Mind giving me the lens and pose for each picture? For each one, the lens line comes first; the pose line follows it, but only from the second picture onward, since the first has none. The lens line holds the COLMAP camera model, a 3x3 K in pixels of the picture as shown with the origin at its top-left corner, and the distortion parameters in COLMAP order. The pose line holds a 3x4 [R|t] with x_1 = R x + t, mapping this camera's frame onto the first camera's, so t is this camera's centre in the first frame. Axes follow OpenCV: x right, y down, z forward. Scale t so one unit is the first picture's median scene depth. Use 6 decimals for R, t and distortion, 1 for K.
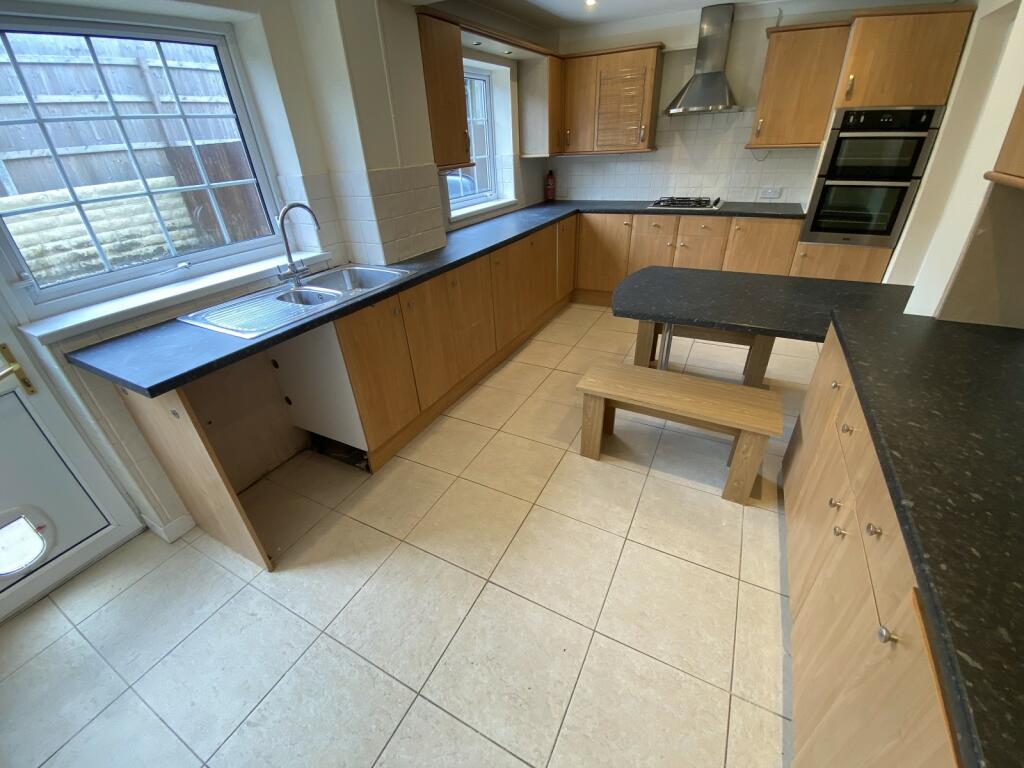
lens RADIAL K [[413.7, 0, 509.0], [0, 413.7, 383.3], [0, 0, 1]] dist [0.017695, -0.018464]
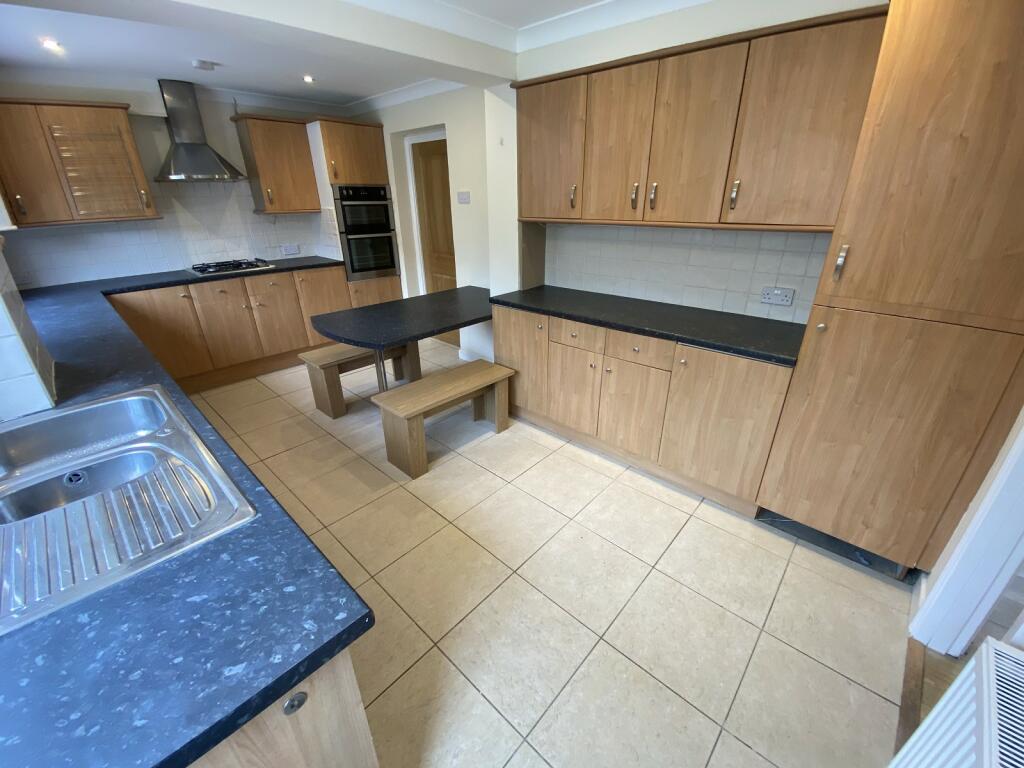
lens RADIAL K [[413.7, 0, 509.0], [0, 413.7, 383.3], [0, 0, 1]] dist [0.017695, -0.018464]
pose [[0.259159, -0.361341, 0.895695, -0.539790], [0.483694, 0.851259, 0.203464, -0.115621], [-0.835988, 0.380513, 0.395390, 0.239308]]
